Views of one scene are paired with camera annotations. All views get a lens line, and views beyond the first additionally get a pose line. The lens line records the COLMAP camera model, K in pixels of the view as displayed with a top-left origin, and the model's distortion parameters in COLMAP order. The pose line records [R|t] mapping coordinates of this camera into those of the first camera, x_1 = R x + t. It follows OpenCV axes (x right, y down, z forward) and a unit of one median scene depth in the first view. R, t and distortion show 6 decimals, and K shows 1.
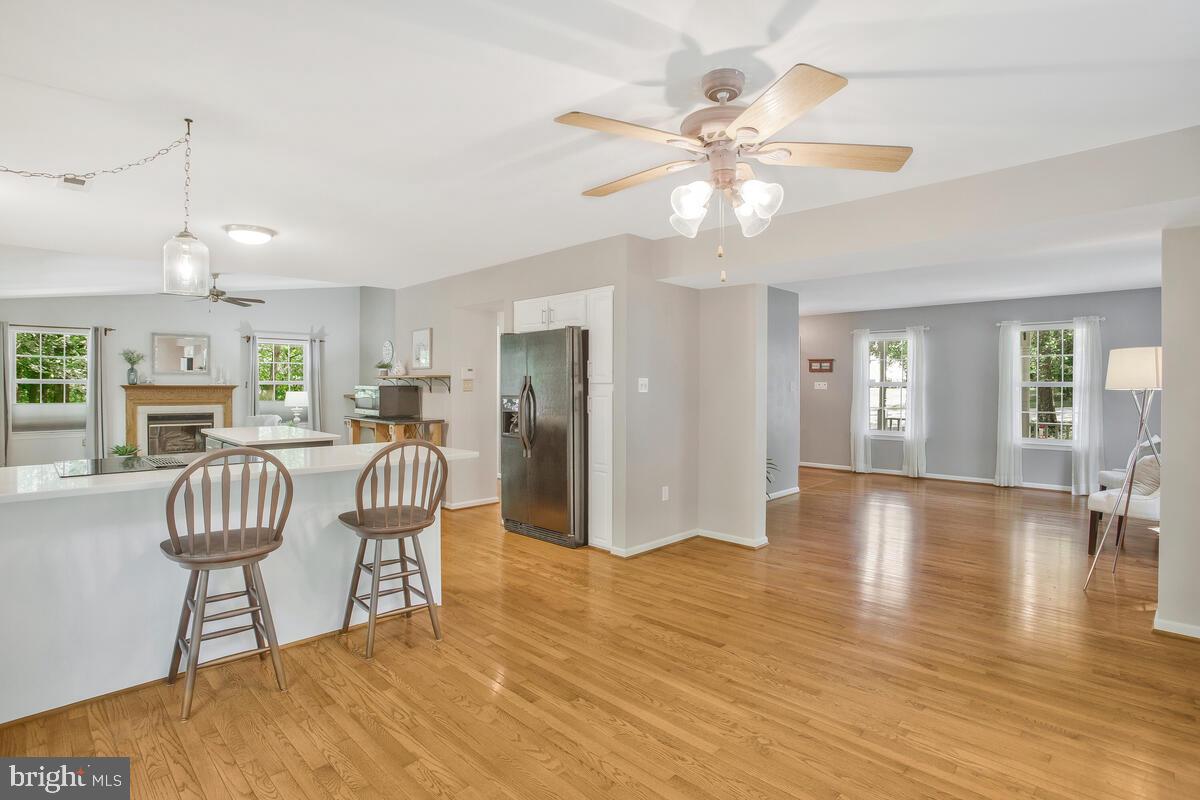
lens RADIAL K [[603.3, 0, 599.5], [0, 603.3, 396.7], [0, 0, 1]] dist [-0.043361, 0.004126]
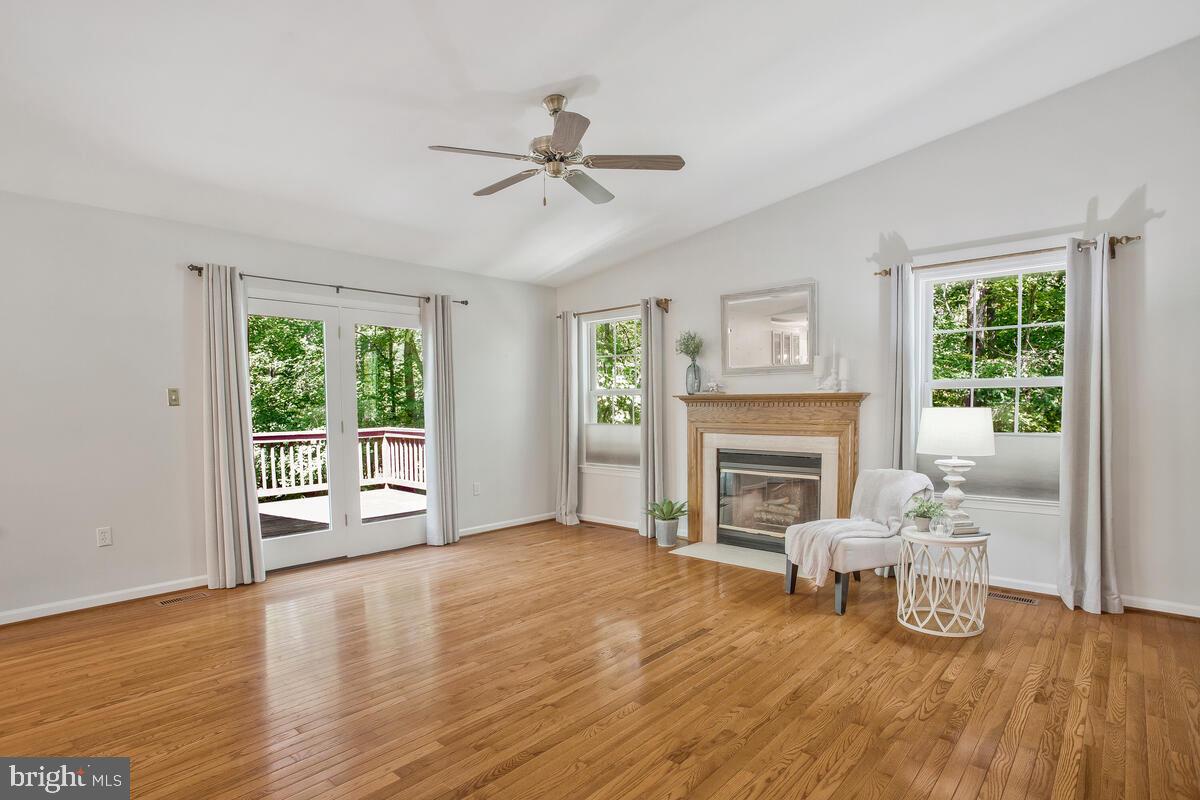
lens RADIAL K [[603.3, 0, 594.7], [0, 603.3, 405.4], [0, 0, 1]] dist [-0.043361, 0.004126]
pose [[0.055963, 0.002709, -0.998429, -0.225212], [-0.005013, 0.999984, 0.002432, -0.010818], [0.998420, 0.004869, 0.055976, 0.859744]]
